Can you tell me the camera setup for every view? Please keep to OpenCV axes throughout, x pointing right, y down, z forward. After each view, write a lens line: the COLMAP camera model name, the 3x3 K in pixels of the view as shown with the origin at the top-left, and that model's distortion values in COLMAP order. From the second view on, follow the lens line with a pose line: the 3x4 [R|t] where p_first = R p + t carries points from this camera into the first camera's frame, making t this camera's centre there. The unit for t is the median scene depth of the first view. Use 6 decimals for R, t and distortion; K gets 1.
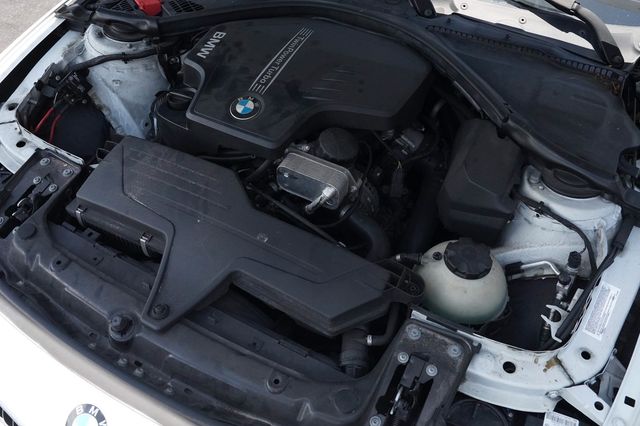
lens RADIAL K [[471.8, 0, 320.0], [0, 471.8, 213.0], [0, 0, 1]] dist [-0.099625, 0.060820]
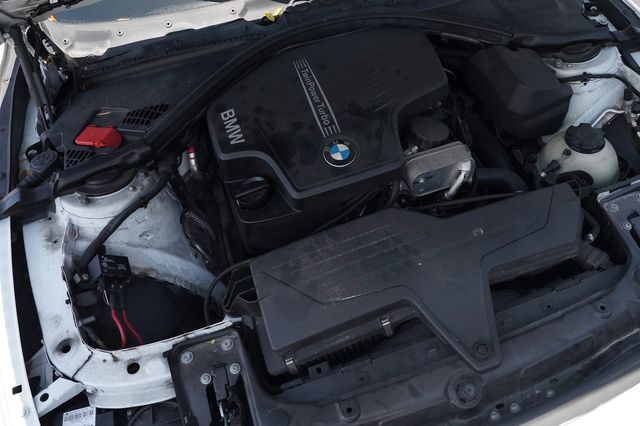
lens RADIAL K [[461.0, 0, 373.3], [0, 461.0, 214.1], [0, 0, 1]] dist [-0.098888, 0.061126]
pose [[0.678433, -0.614798, 0.402183, -0.584687], [0.609619, 0.776619, 0.158829, -0.245862], [-0.409991, 0.137424, 0.901677, 0.167371]]
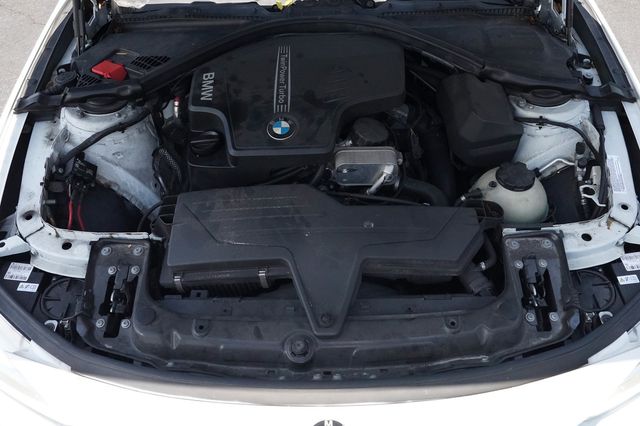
lens RADIAL K [[471.8, 0, 320.0], [0, 471.8, 213.0], [0, 0, 1]] dist [-0.099625, 0.060820]
pose [[0.887960, -0.380021, 0.259057, -0.454854], [0.382576, 0.922943, 0.042558, -0.059547], [-0.255267, 0.061319, 0.964924, -0.058660]]
